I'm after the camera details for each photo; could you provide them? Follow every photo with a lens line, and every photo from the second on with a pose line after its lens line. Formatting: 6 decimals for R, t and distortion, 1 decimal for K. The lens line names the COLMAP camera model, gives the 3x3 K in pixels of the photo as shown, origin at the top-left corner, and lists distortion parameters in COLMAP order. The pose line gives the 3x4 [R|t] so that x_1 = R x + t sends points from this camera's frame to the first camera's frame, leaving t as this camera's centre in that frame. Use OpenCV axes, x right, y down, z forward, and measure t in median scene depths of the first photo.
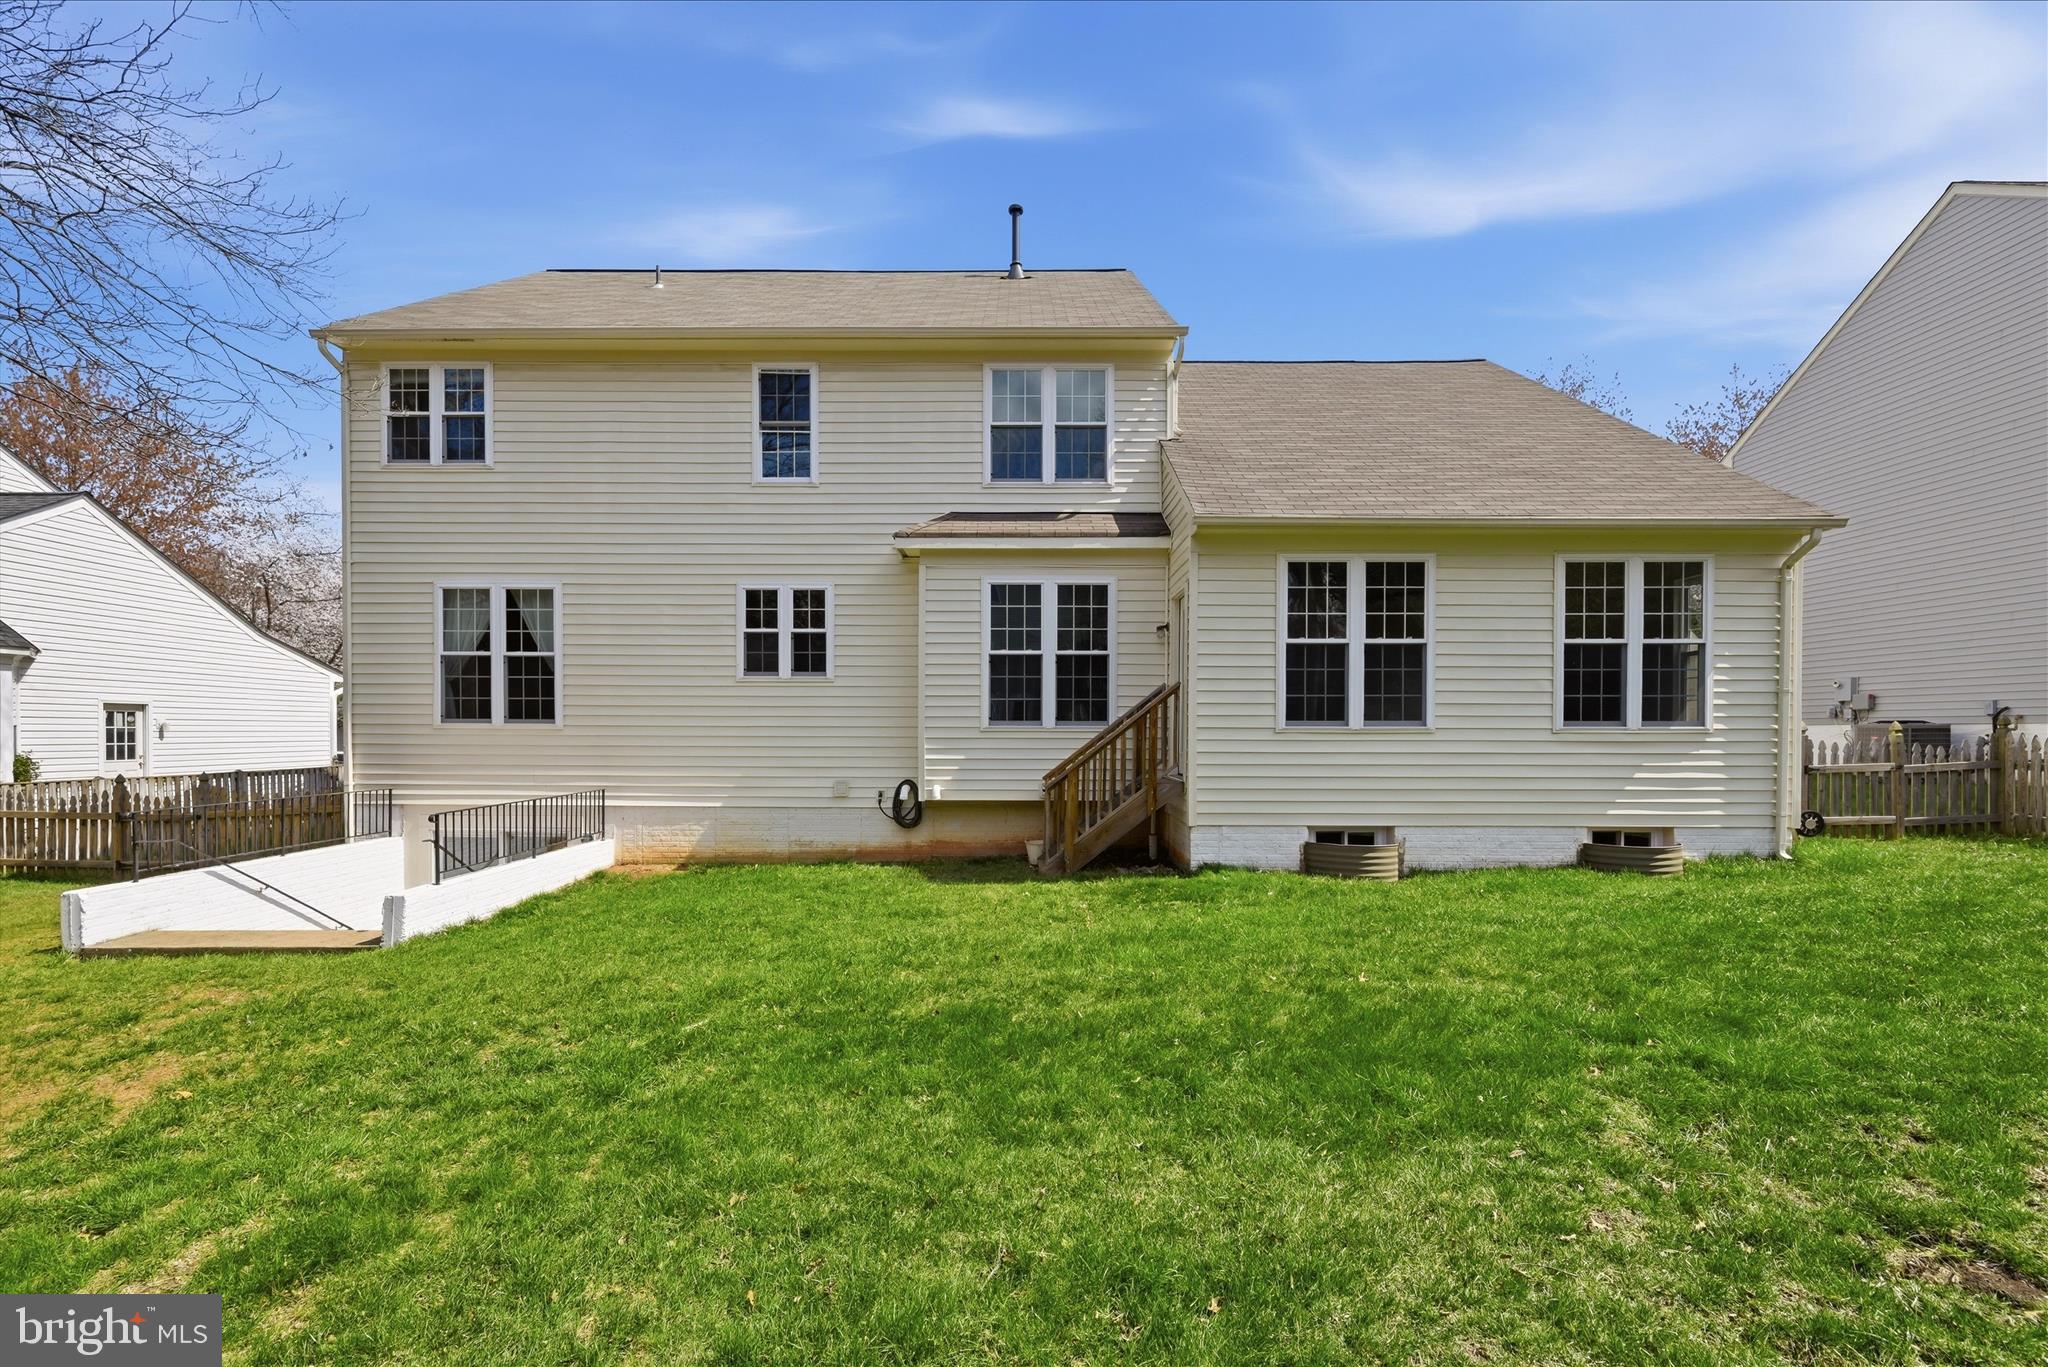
lens RADIAL K [[881.7, 0, 1019.8], [0, 881.7, 738.0], [0, 0, 1]] dist [0.001379, 0.000047]
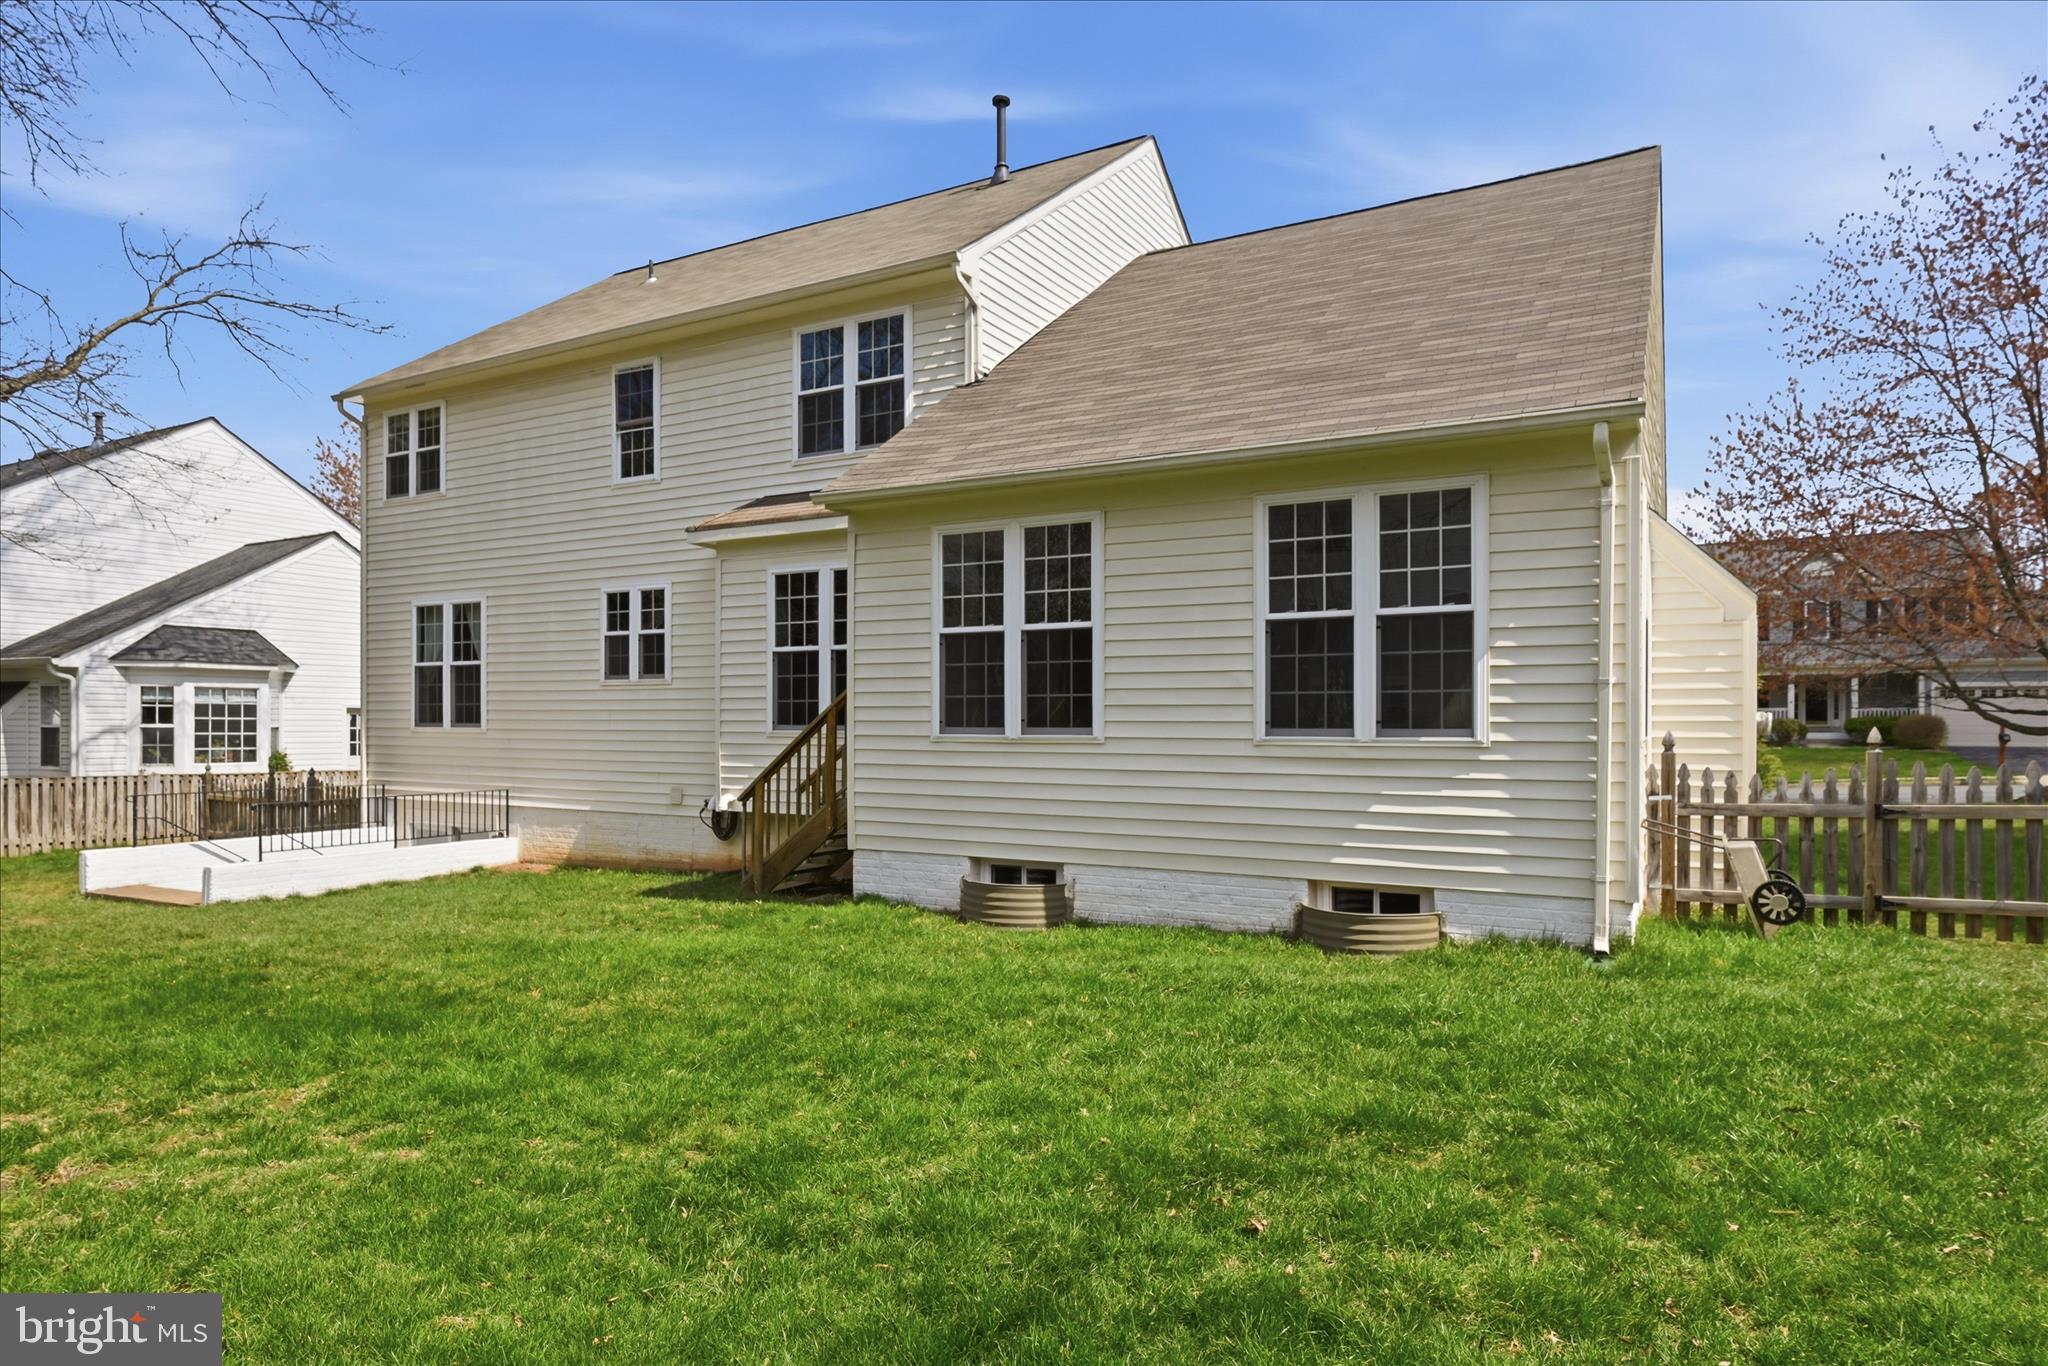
lens RADIAL K [[1220.9, 0, 1017.1], [0, 1220.9, 736.0], [0, 0, 1]] dist [-0.003084, -0.000100]
pose [[0.867675, 0.006459, -0.497089, 0.790245], [-0.009450, 0.999949, -0.003502, -0.006649], [0.497041, 0.007736, 0.867692, 0.037211]]
